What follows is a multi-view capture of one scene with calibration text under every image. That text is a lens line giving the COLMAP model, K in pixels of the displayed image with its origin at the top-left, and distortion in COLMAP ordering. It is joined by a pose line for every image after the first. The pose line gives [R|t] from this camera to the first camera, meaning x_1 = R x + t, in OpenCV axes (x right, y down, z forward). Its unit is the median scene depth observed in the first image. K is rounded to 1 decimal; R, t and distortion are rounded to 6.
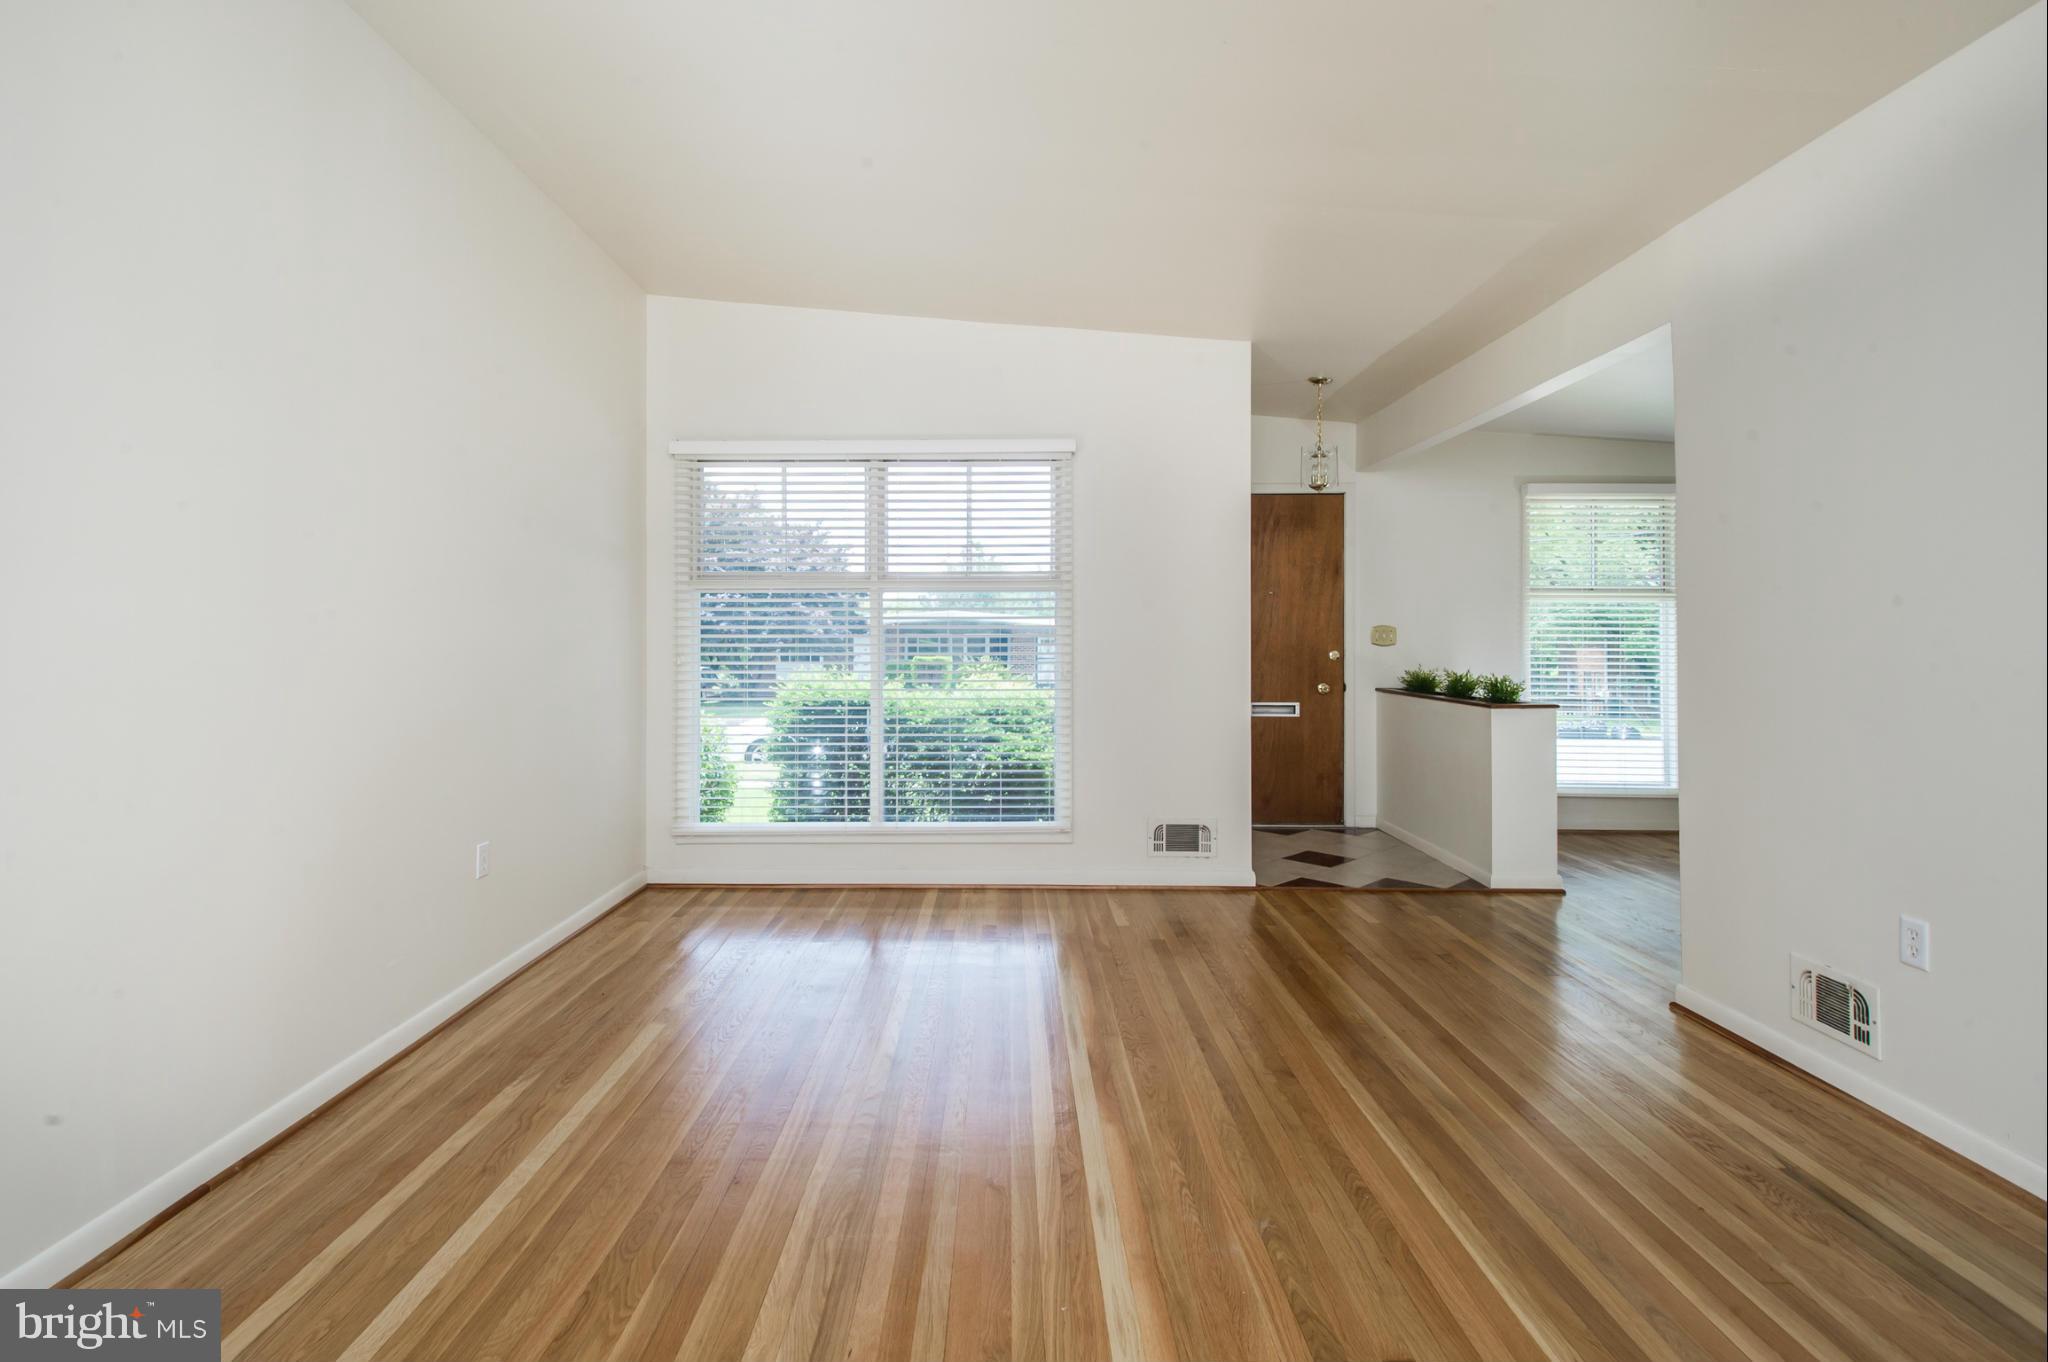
lens RADIAL K [[981.4, 0, 992.0], [0, 981.4, 630.6], [0, 0, 1]] dist [0.018972, -0.007758]
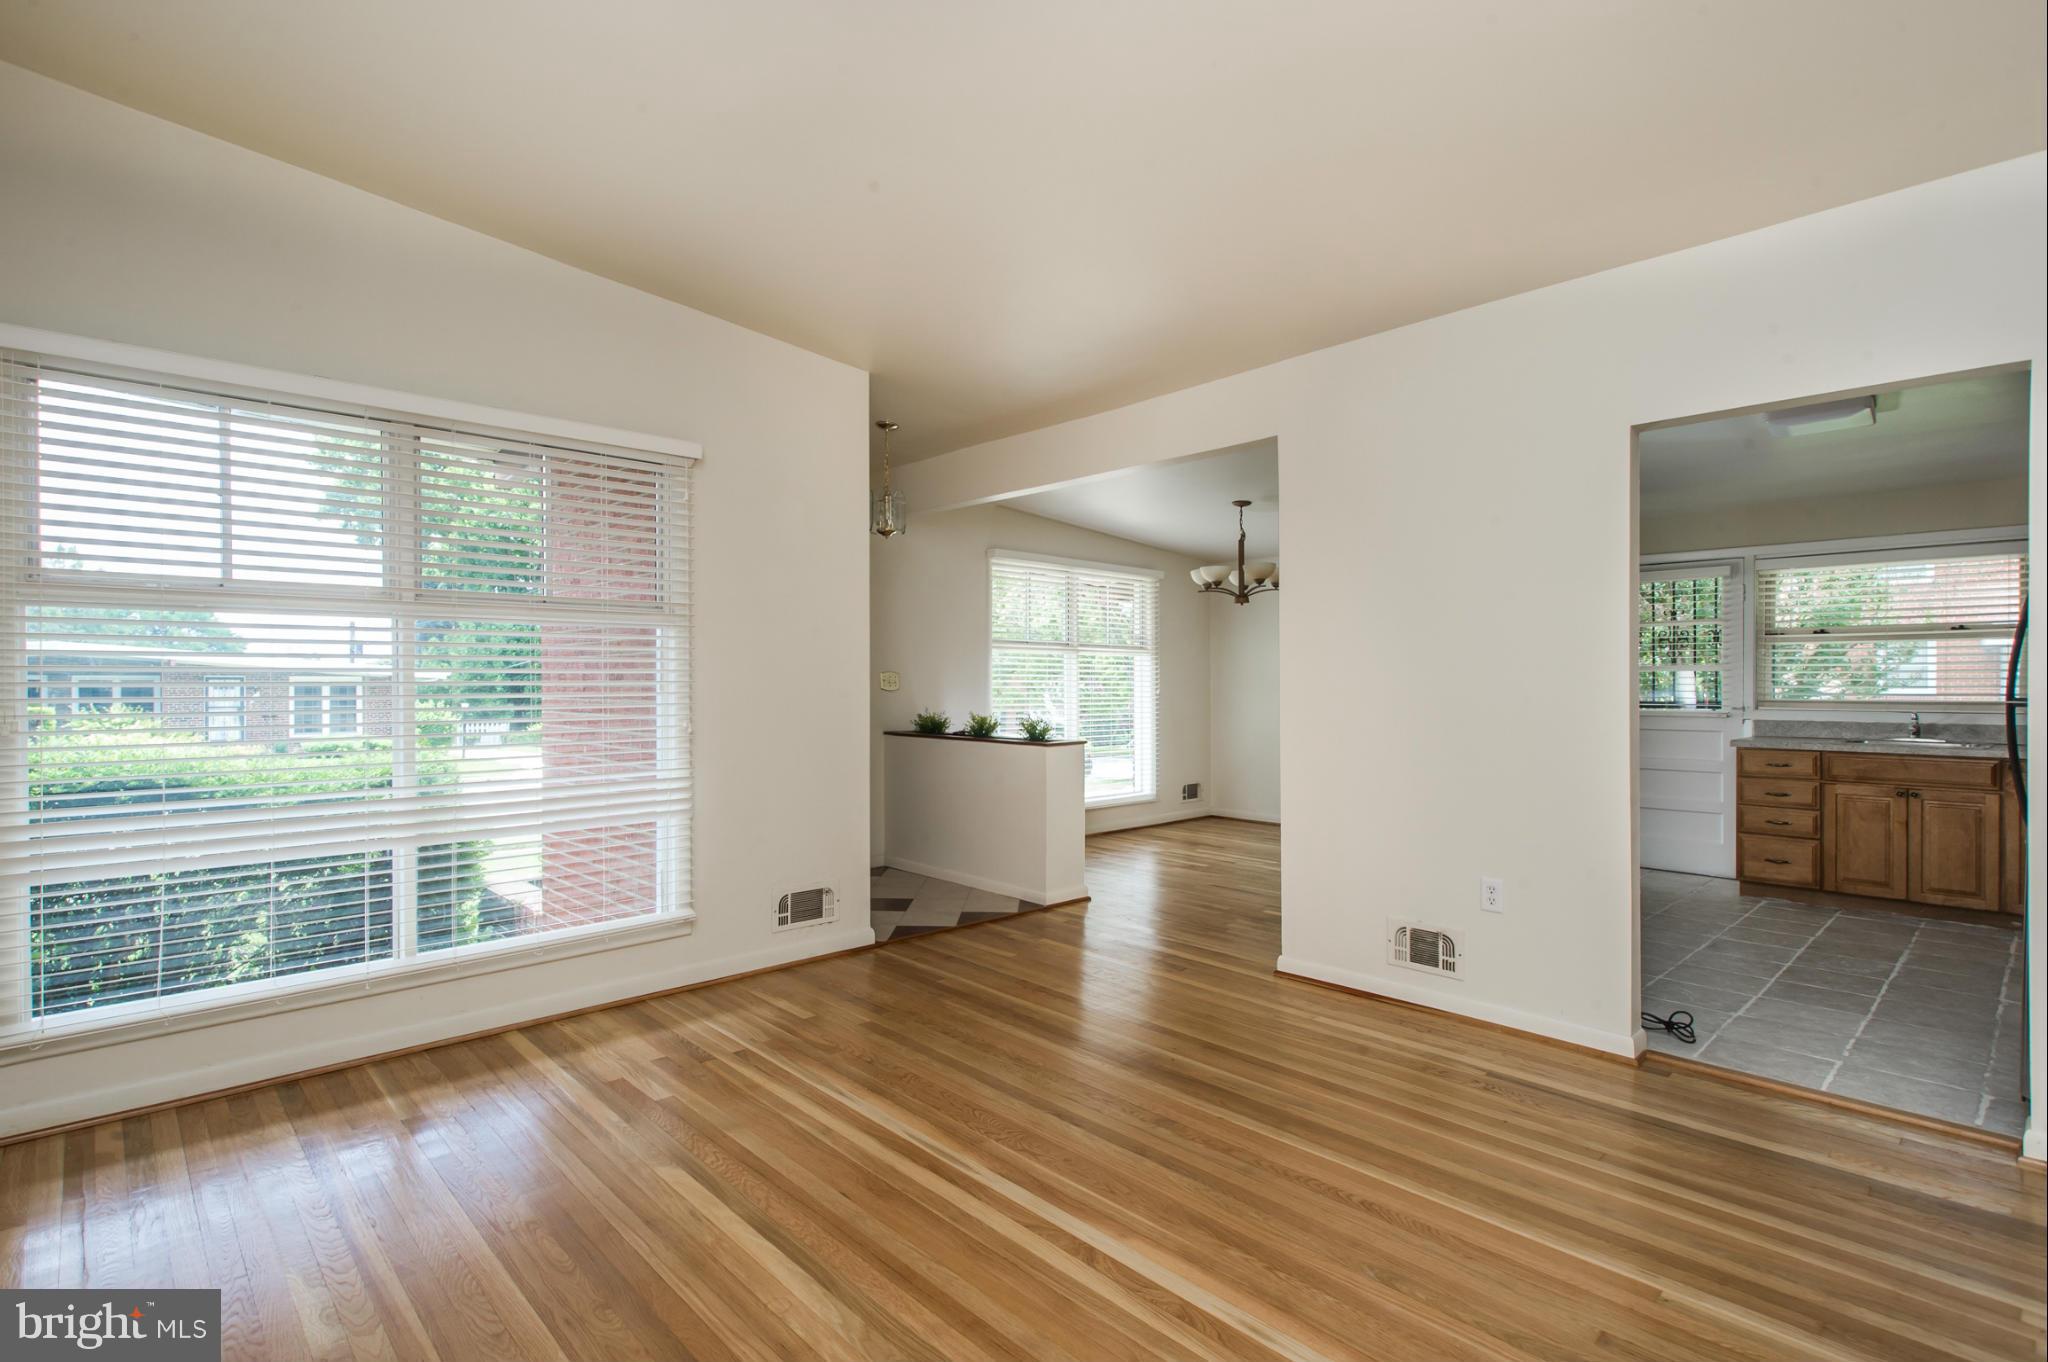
lens RADIAL K [[981.4, 0, 995.9], [0, 981.4, 688.6], [0, 0, 1]] dist [0.018972, -0.007758]
pose [[0.728638, -0.008758, 0.684843, -0.297551], [-0.004083, 0.999845, 0.017132, -0.003328], [-0.684886, -0.015279, 0.728490, 0.233756]]
